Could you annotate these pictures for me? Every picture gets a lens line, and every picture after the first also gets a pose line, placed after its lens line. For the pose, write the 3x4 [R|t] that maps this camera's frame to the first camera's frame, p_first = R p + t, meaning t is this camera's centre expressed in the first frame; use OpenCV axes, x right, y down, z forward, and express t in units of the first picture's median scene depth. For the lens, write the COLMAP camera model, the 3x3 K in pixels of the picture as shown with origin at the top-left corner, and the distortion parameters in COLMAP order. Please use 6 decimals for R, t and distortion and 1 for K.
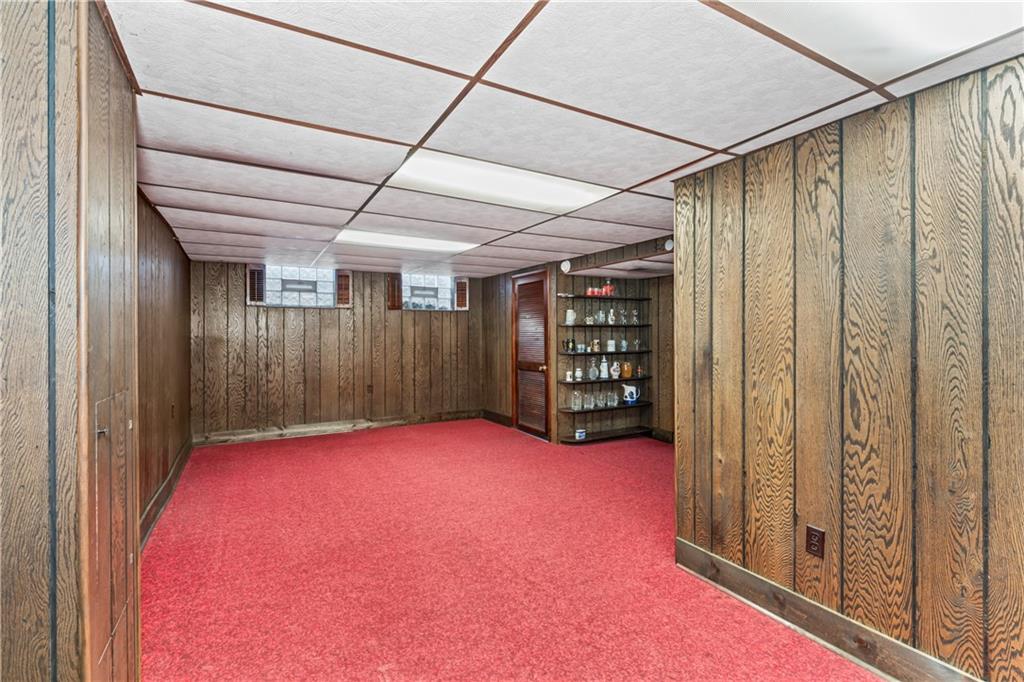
lens RADIAL K [[462.0, 0, 512.0], [0, 462.0, 341.0], [0, 0, 1]] dist [-0.000046, 0.000035]
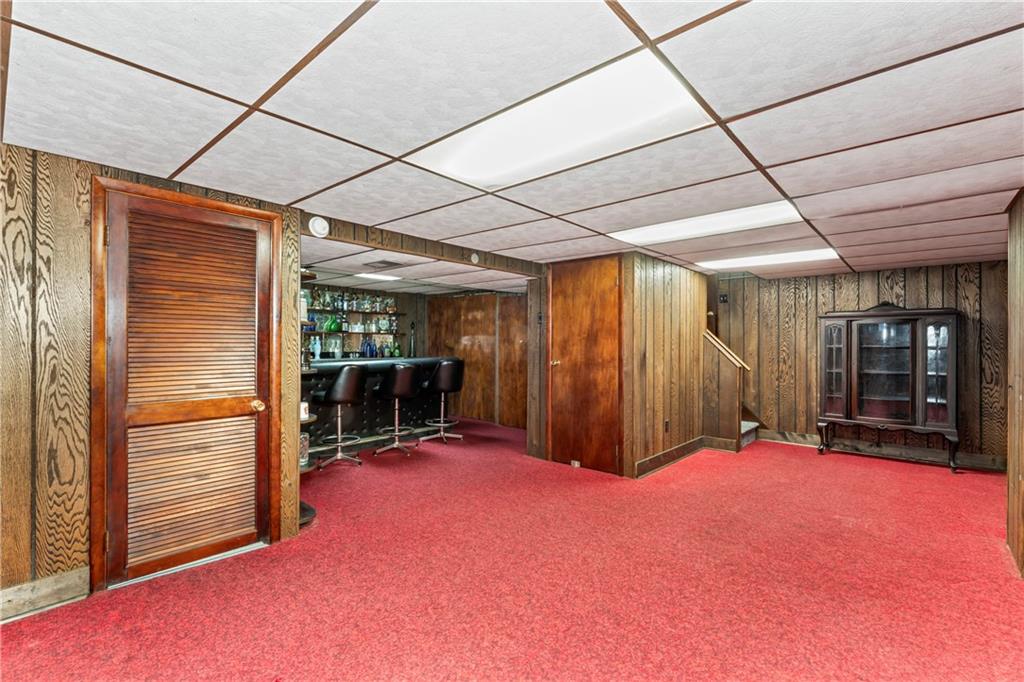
lens RADIAL K [[462.0, 0, 512.0], [0, 462.0, 341.0], [0, 0, 1]] dist [-0.000046, 0.000035]
pose [[-0.321273, 0.006347, 0.946965, -0.813825], [0.006135, 0.999971, -0.004620, -0.012246], [-0.946967, 0.004325, -0.321303, 1.463888]]
